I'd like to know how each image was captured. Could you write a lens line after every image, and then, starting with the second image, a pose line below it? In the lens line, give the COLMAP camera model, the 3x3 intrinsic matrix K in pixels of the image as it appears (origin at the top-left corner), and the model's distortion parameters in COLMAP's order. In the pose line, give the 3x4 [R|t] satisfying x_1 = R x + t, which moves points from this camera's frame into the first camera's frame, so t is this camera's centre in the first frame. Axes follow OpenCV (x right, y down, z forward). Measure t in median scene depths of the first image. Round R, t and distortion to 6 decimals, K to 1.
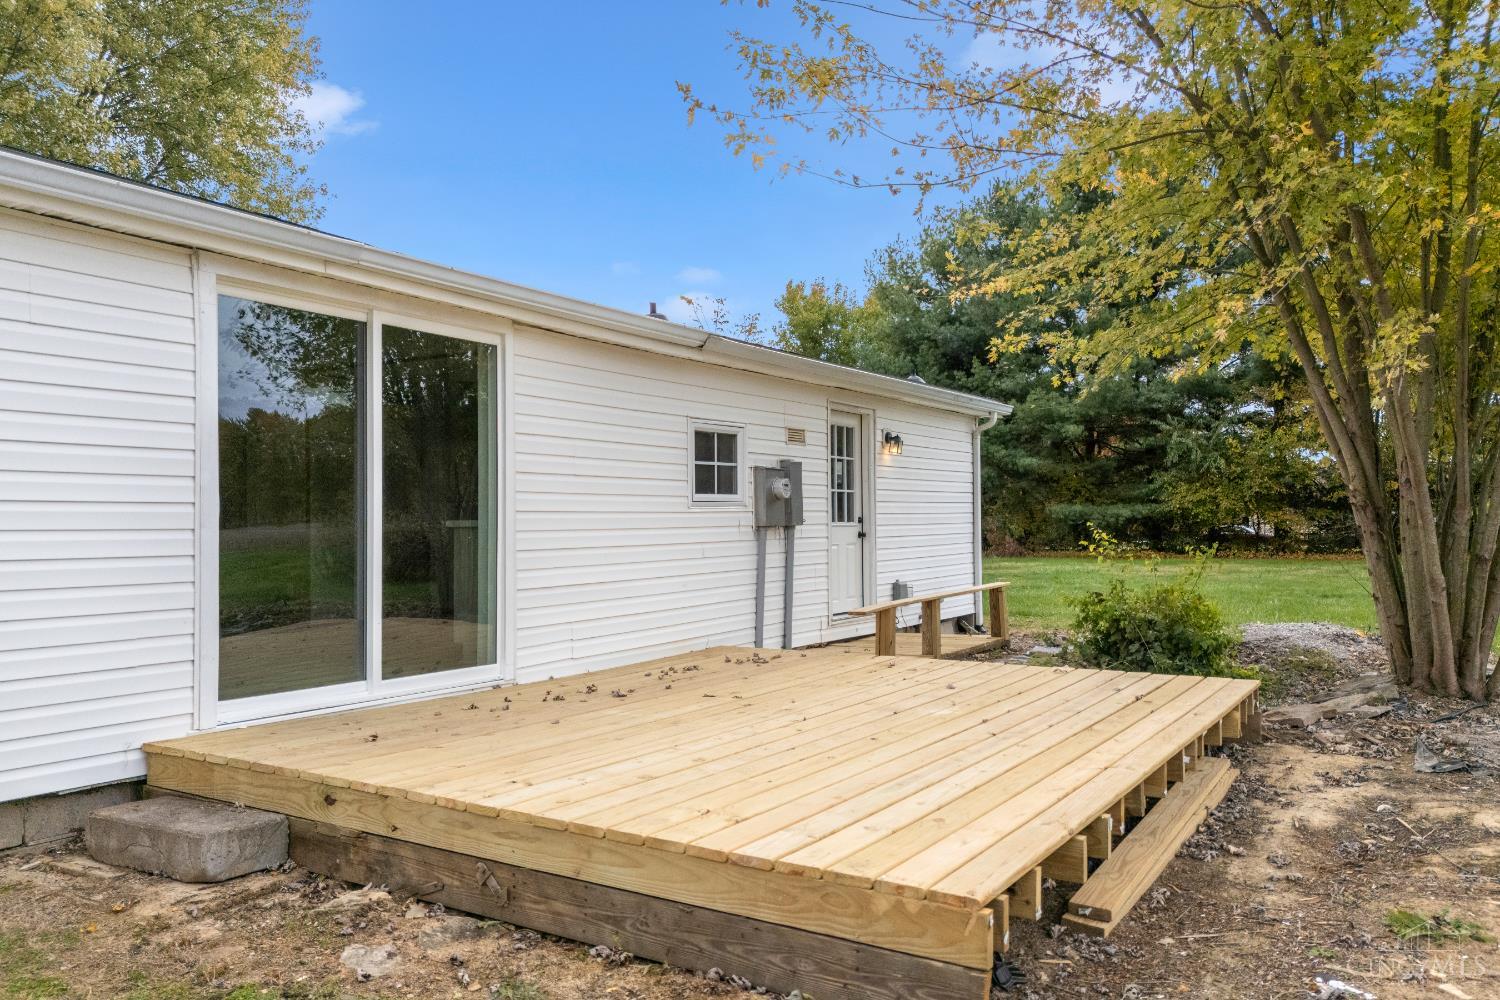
lens RADIAL K [[1079.2, 0, 749.3], [0, 1079.2, 504.7], [0, 0, 1]] dist [0.018825, -0.007322]
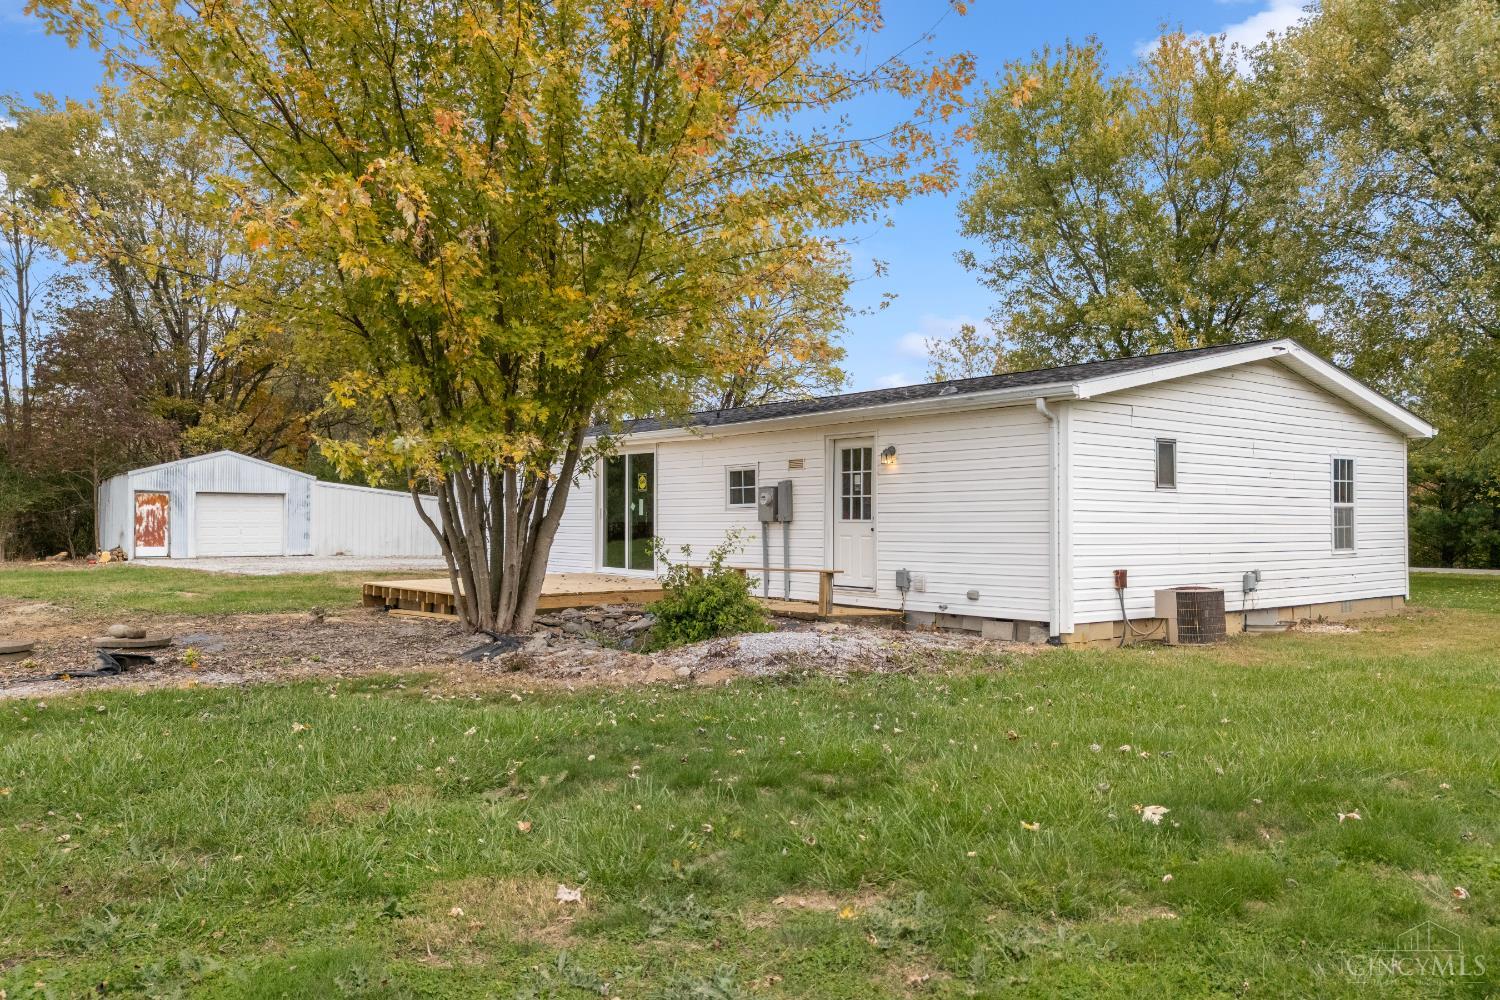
lens RADIAL K [[1079.2, 0, 753.4], [0, 1079.2, 502.8], [0, 0, 1]] dist [0.018825, -0.007322]
pose [[-0.306266, -0.016880, -0.951796, 1.679212], [0.009915, 0.999732, -0.020920, 0.026666], [0.951894, -0.015844, -0.306016, 1.538172]]
